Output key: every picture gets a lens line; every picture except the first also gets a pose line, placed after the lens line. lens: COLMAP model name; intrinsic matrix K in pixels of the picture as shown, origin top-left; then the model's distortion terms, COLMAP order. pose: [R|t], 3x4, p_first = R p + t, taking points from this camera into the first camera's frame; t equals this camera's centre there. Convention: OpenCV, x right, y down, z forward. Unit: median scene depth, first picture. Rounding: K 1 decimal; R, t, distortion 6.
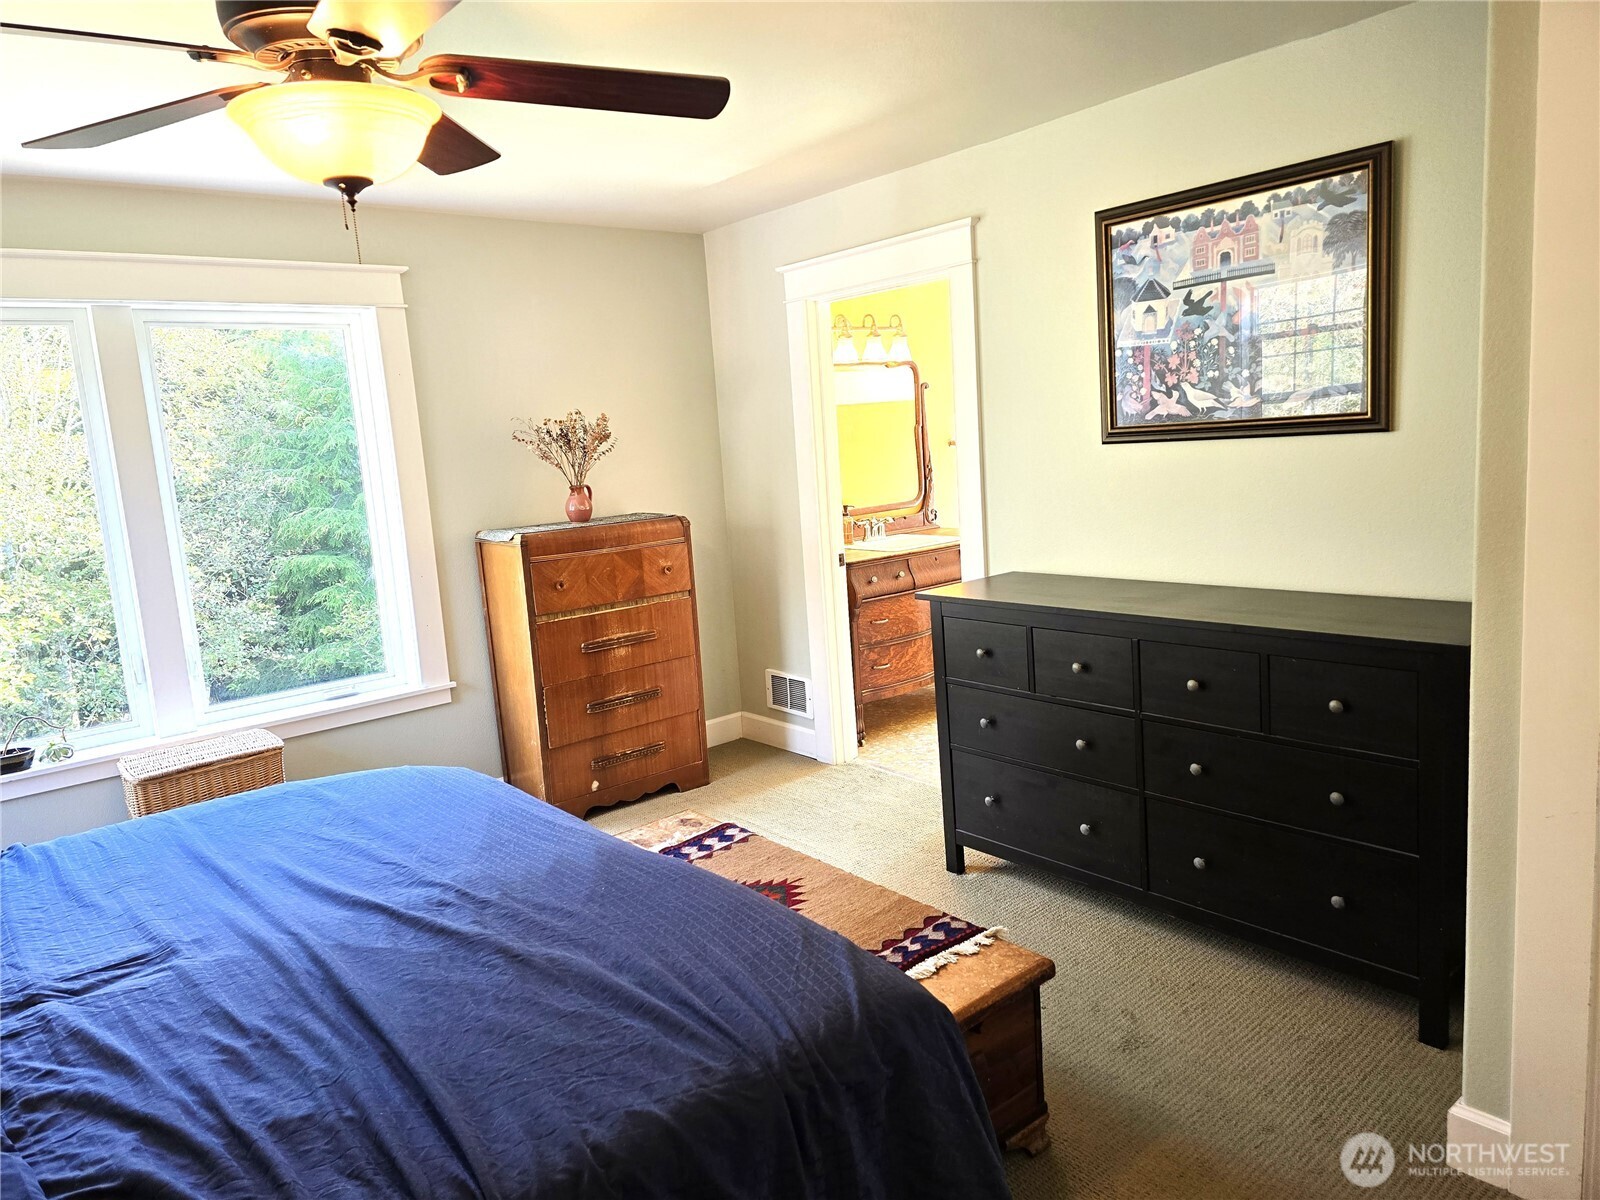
lens RADIAL K [[1071.0, 0, 800.0], [0, 1071.0, 600.0], [0, 0, 1]] dist [0.086469, -0.076035]
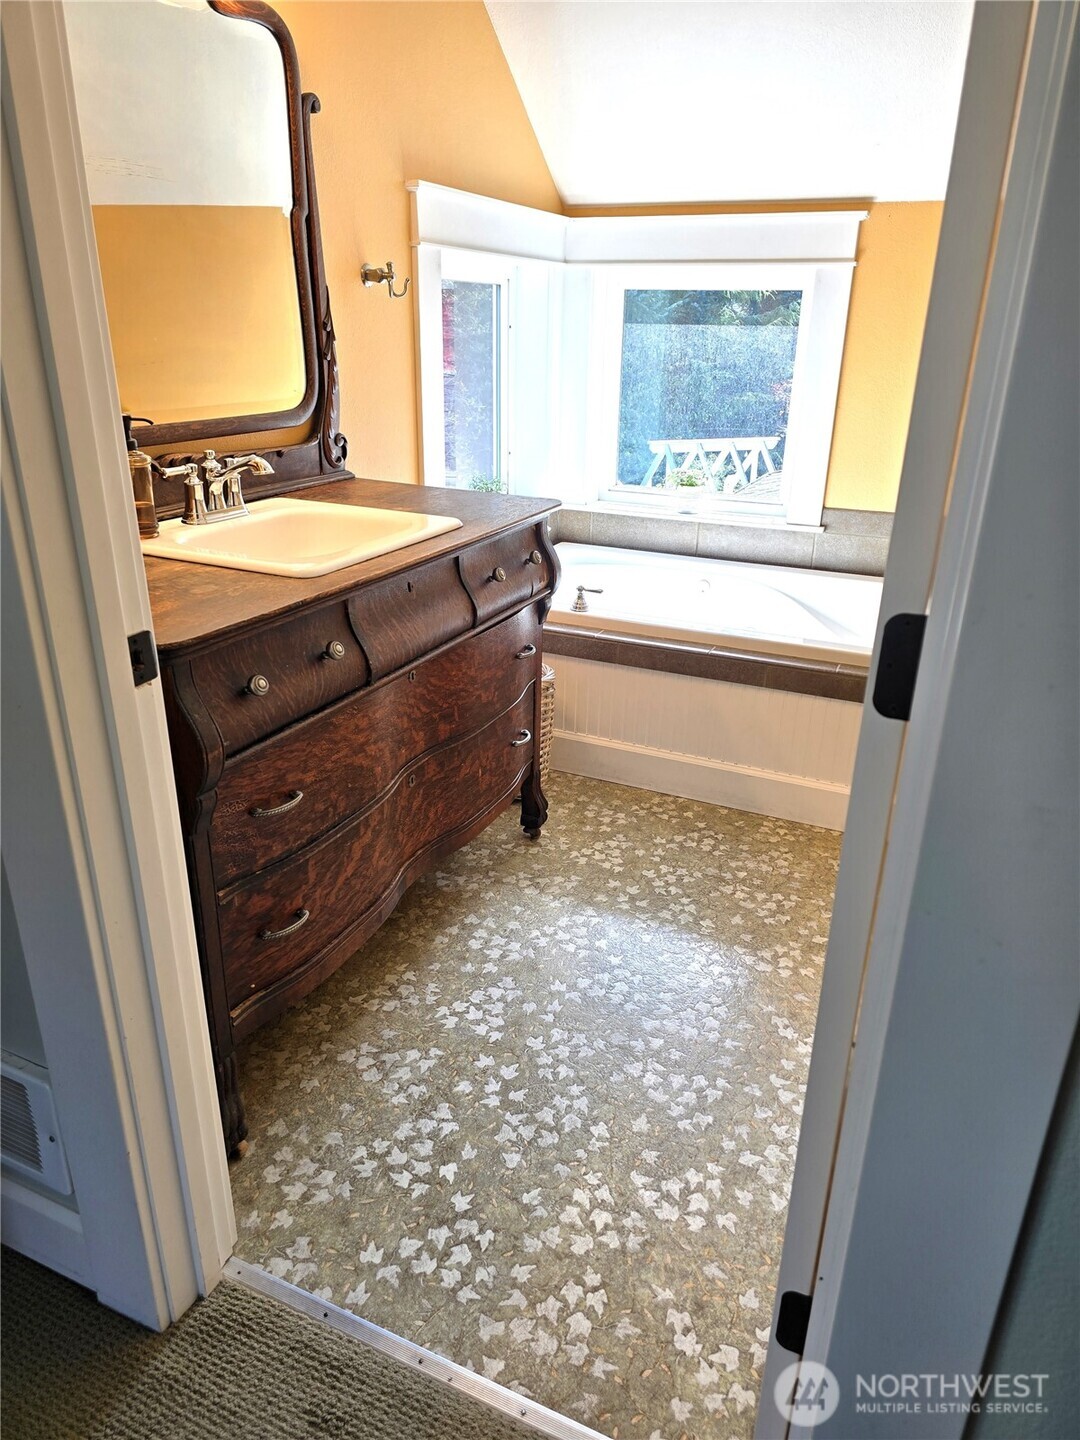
lens RADIAL K [[963.9, 0, 547.9], [0, 963.9, 719.0], [0, 0, 1]] dist [0.086469, -0.076035]
pose [[0.896245, -0.083184, 0.435689, 0.021074], [-0.013107, 0.976862, 0.213470, -0.066139], [-0.443365, -0.197032, 0.874417, 0.685770]]
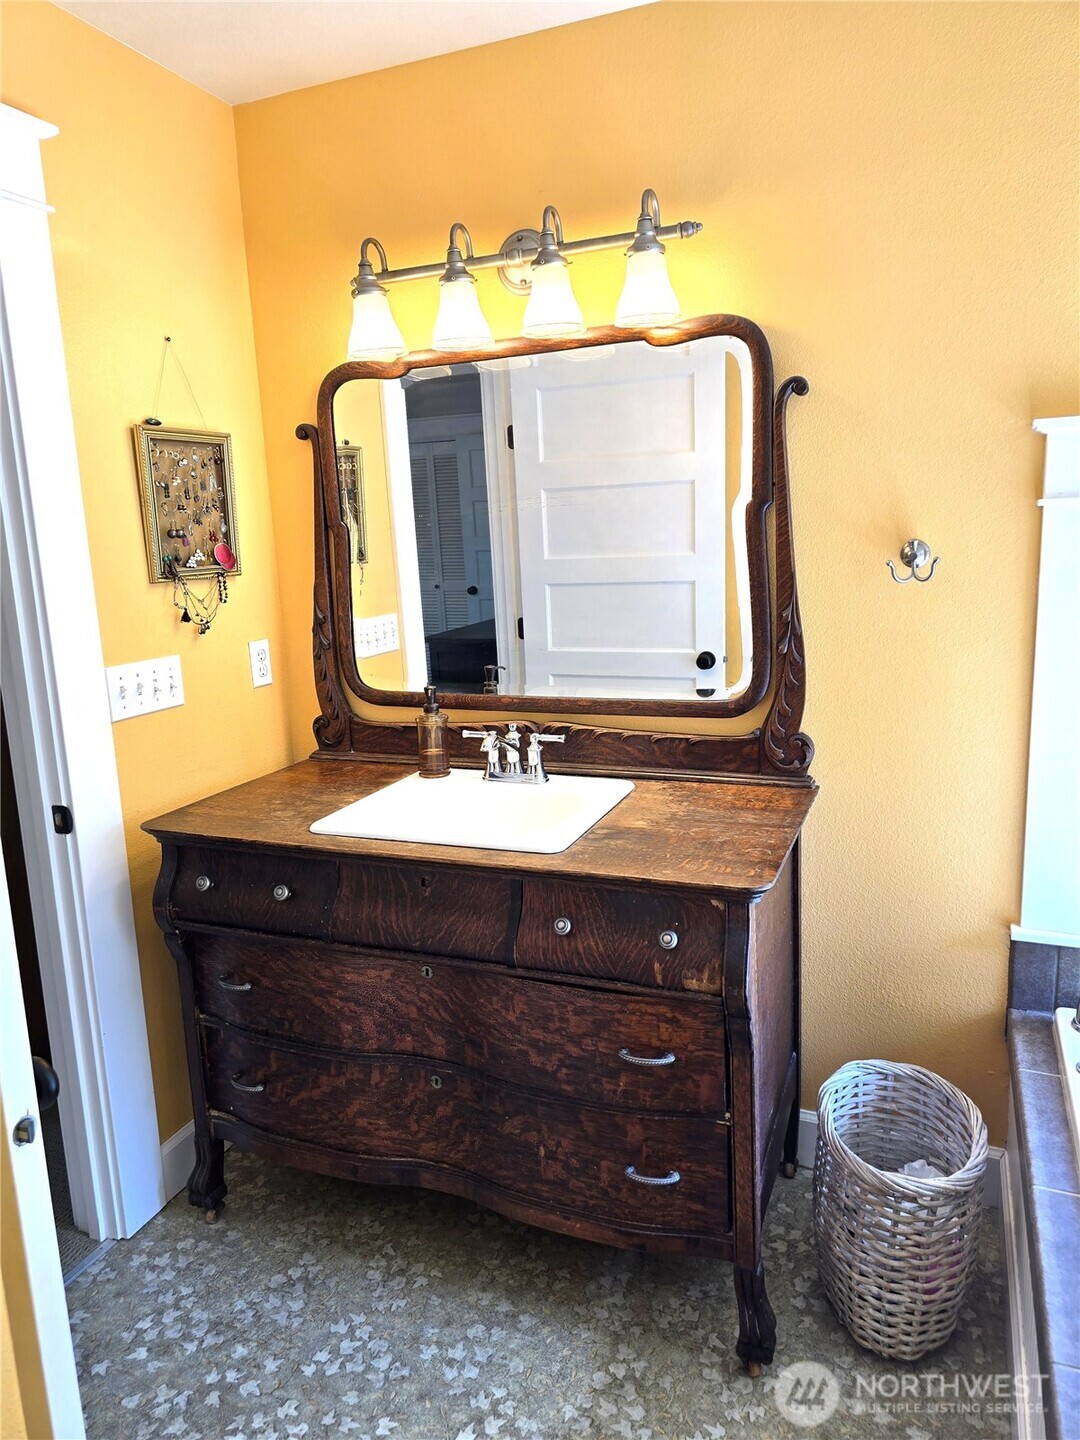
lens RADIAL K [[963.9, 0, 547.9], [0, 963.9, 719.0], [0, 0, 1]] dist [0.086469, -0.076035]
pose [[0.465113, 0.212749, -0.859306, 0.422490], [-0.129440, 0.976604, 0.171728, -0.156426], [0.875737, 0.031356, 0.481769, 0.885709]]
